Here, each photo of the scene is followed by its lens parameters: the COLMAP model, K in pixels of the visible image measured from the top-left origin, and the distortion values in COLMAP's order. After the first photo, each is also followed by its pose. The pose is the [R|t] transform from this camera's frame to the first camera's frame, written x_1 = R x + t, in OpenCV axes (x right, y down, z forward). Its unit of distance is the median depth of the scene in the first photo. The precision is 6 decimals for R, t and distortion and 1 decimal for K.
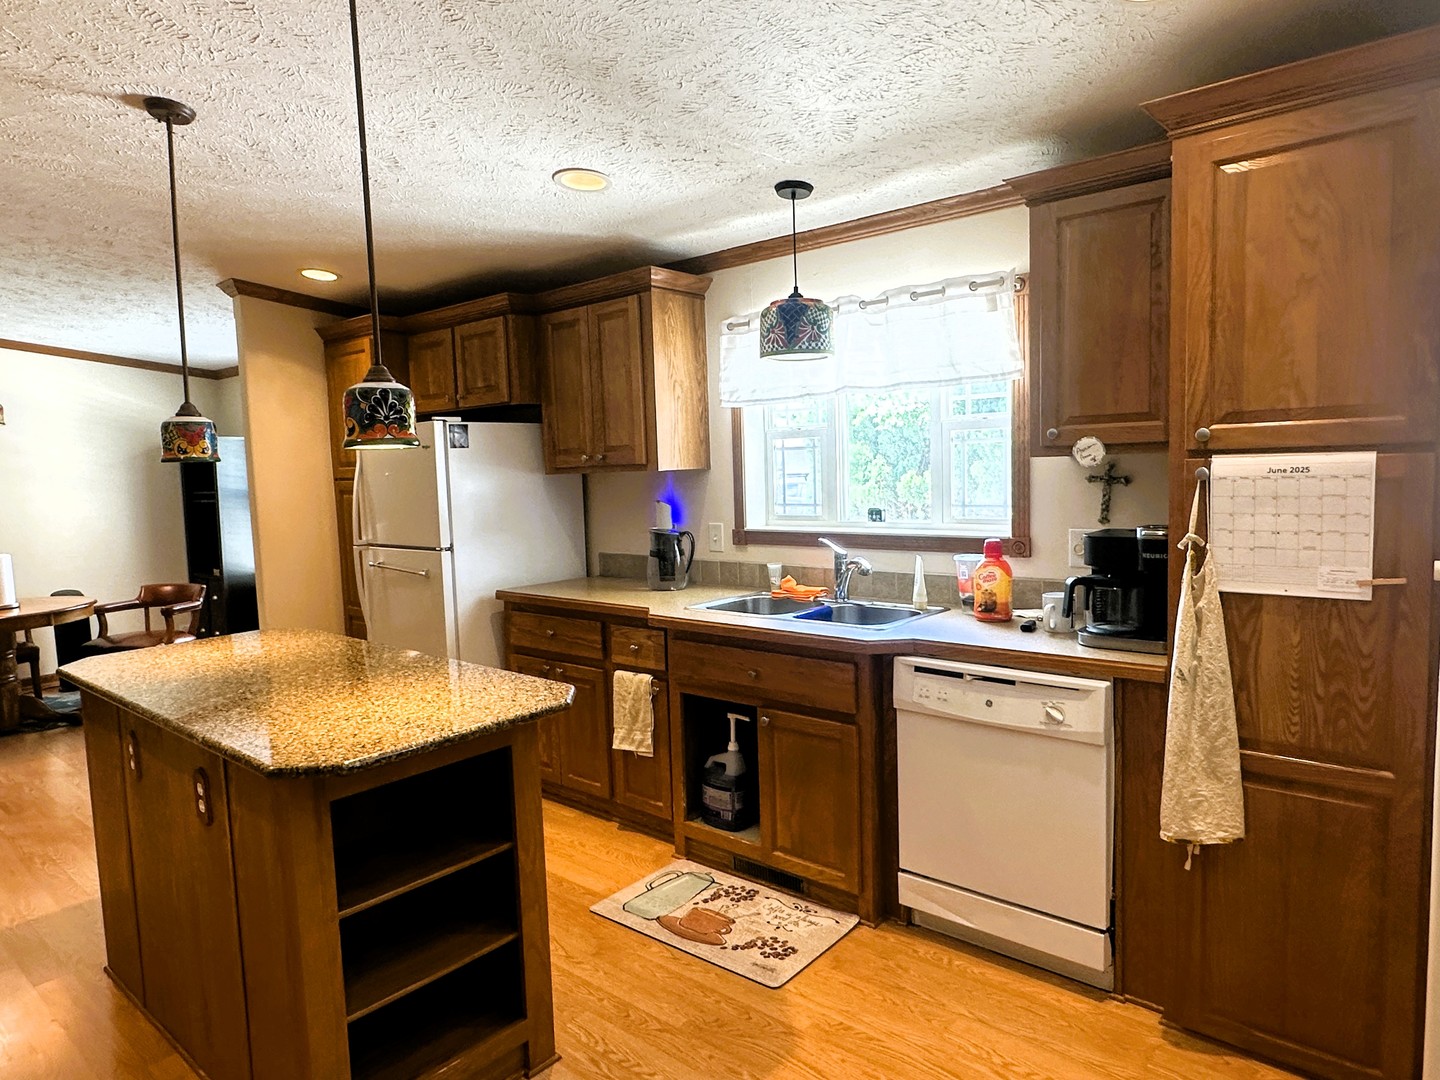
lens RADIAL K [[909.3, 0, 709.5], [0, 909.3, 546.8], [0, 0, 1]] dist [-0.001018, -0.000688]
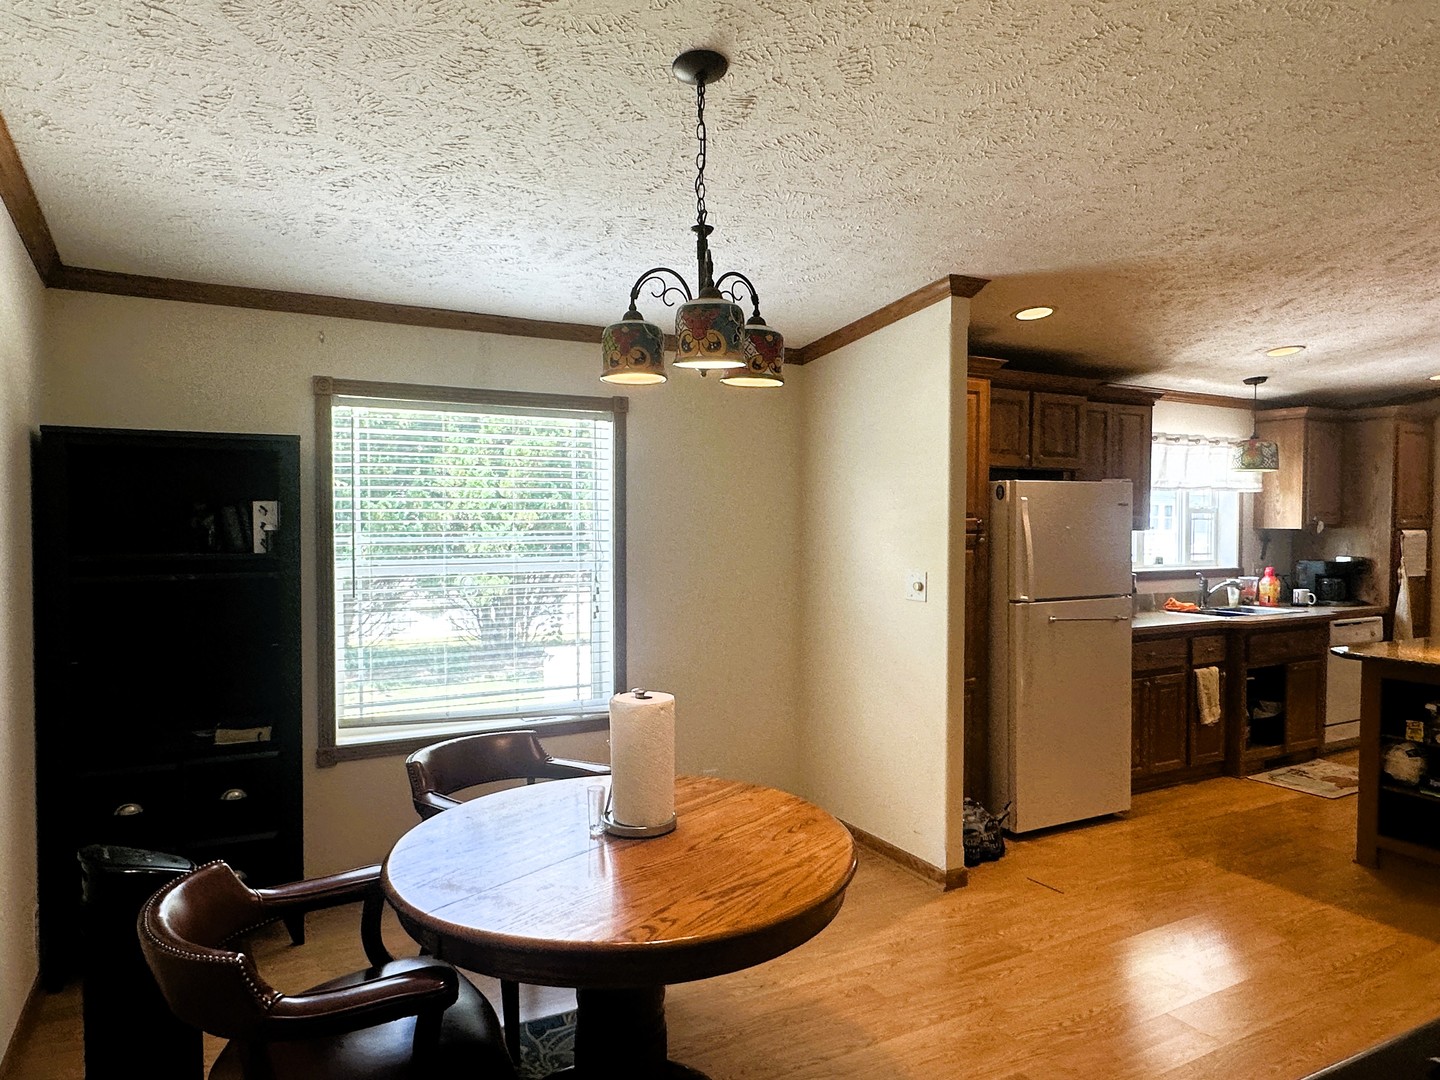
lens RADIAL K [[909.3, 0, 709.5], [0, 909.3, 546.8], [0, 0, 1]] dist [-0.001018, -0.000688]
pose [[0.353228, 0.008453, 0.935499, -2.043170], [0.080173, 0.996007, -0.039272, -0.072650], [-0.932096, 0.088873, 0.351140, 1.446774]]
